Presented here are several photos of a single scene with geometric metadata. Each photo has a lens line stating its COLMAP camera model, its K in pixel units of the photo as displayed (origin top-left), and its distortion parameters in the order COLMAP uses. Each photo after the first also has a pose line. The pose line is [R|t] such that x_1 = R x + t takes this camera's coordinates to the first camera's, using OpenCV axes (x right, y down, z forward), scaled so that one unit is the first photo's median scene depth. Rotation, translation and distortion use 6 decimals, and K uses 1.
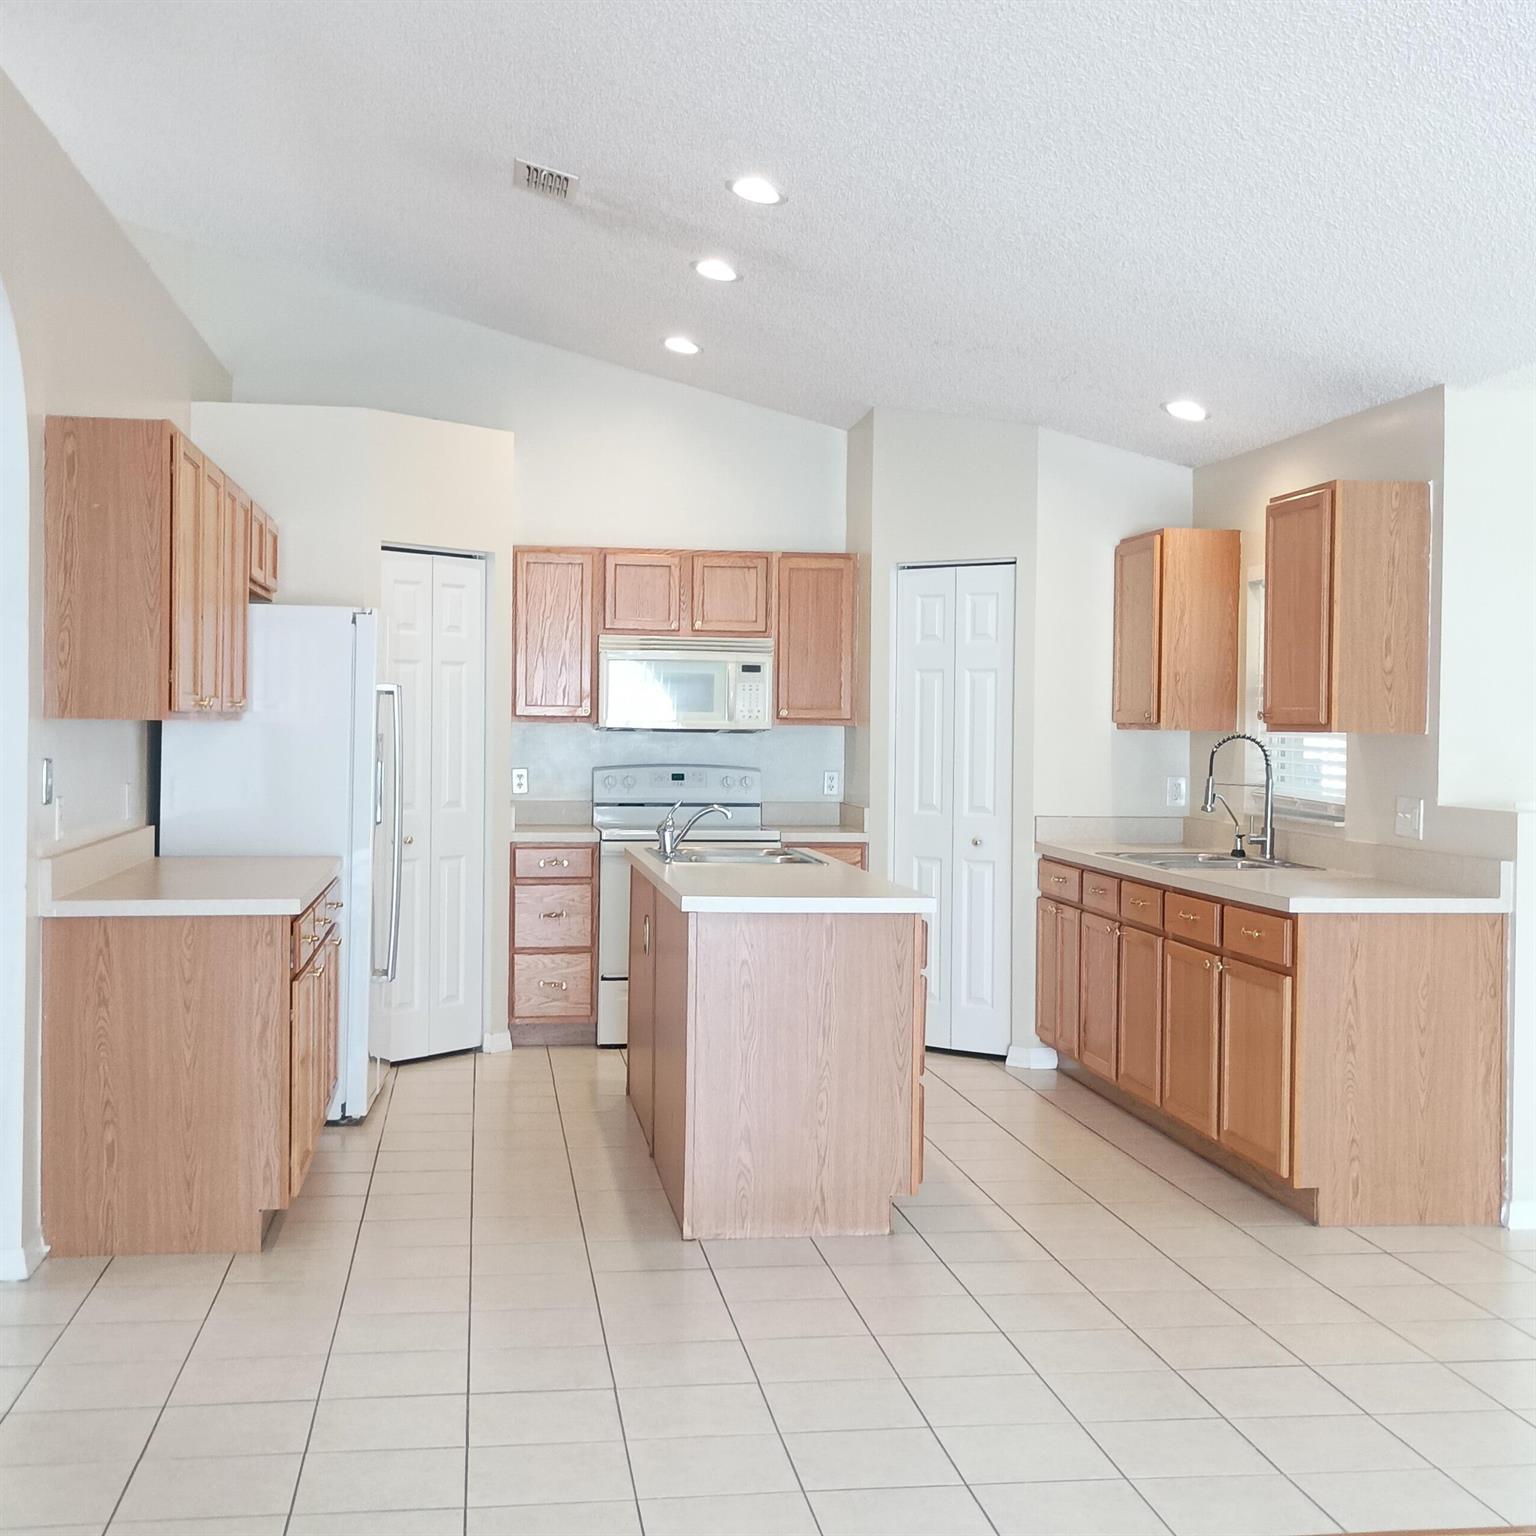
lens RADIAL K [[2010.1, 0, 768.0], [0, 2010.1, 768.0], [0, 0, 1]] dist [0.031197, -0.003961]
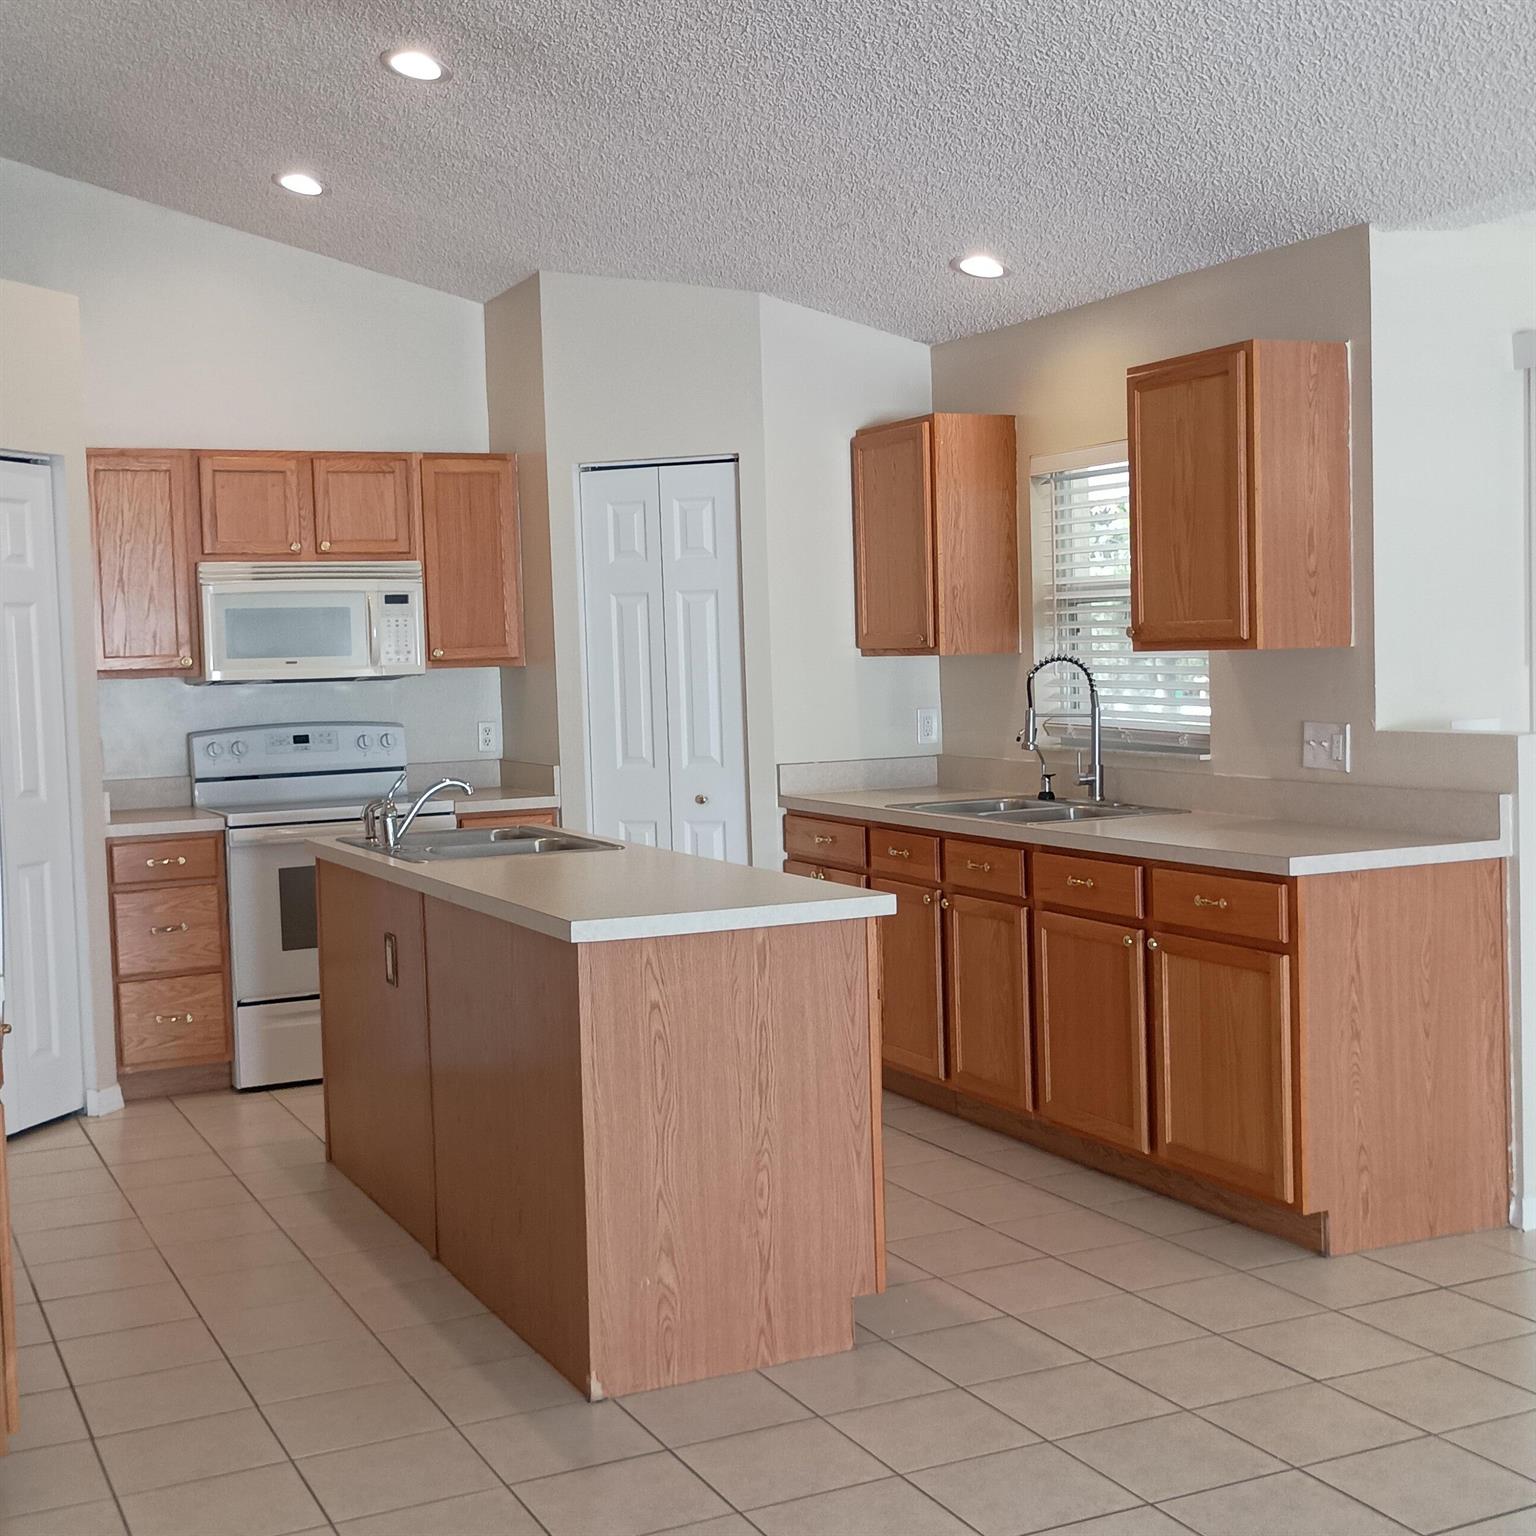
lens RADIAL K [[2010.1, 0, 768.0], [0, 2010.1, 768.0], [0, 0, 1]] dist [0.031197, -0.003961]
pose [[0.952323, -0.058937, 0.299345, -0.140737], [0.048211, 0.997907, 0.043100, -0.012497], [-0.301258, -0.026613, 0.953171, 0.240546]]
